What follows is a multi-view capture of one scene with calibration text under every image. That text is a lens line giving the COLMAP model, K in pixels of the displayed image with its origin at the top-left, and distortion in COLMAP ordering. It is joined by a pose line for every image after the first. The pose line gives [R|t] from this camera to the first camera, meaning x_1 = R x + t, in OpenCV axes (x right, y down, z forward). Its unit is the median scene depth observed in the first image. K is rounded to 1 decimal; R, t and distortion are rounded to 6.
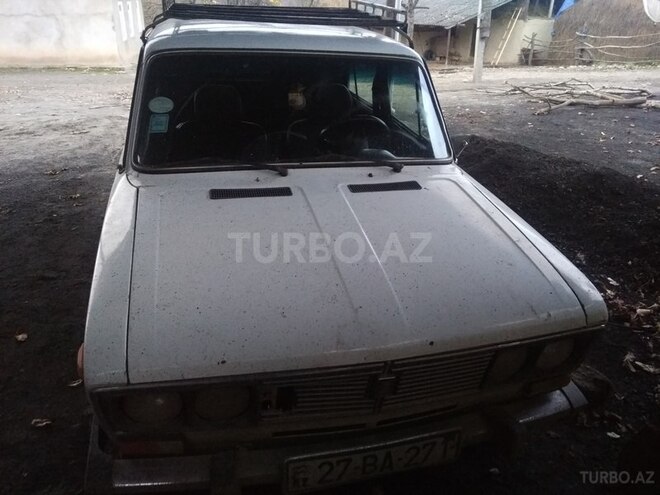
lens RADIAL K [[516.5, 0, 330.0], [0, 516.5, 247.5], [0, 0, 1]] dist [0.072165, -0.100544]
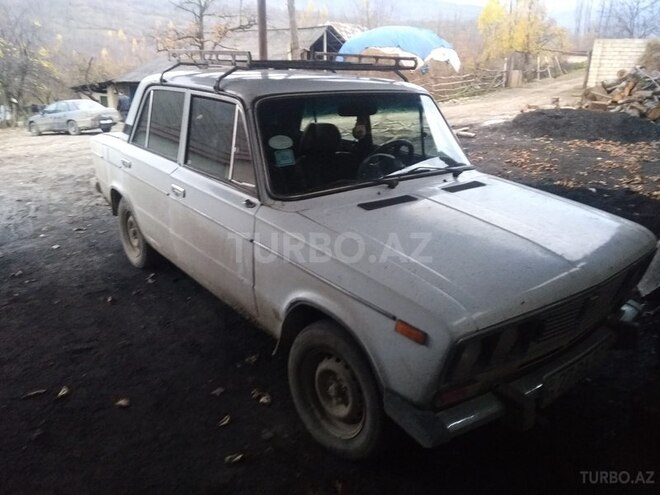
lens RADIAL K [[516.5, 0, 330.0], [0, 516.5, 247.5], [0, 0, 1]] dist [0.072165, -0.100544]
pose [[0.908570, -0.167514, 0.382674, -0.479095], [0.204161, 0.977281, -0.056930, 0.023892], [-0.364443, 0.129852, 0.922128, -0.027855]]
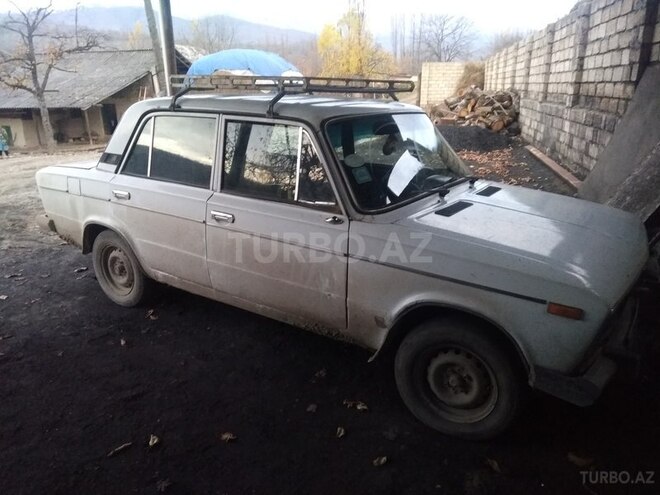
lens RADIAL K [[516.5, 0, 330.0], [0, 516.5, 247.5], [0, 0, 1]] dist [0.072165, -0.100544]
pose [[0.739056, -0.237830, 0.630265, -0.802892], [0.319298, 0.947504, -0.016874, -0.056724], [-0.593165, 0.213713, 0.776197, 0.106536]]
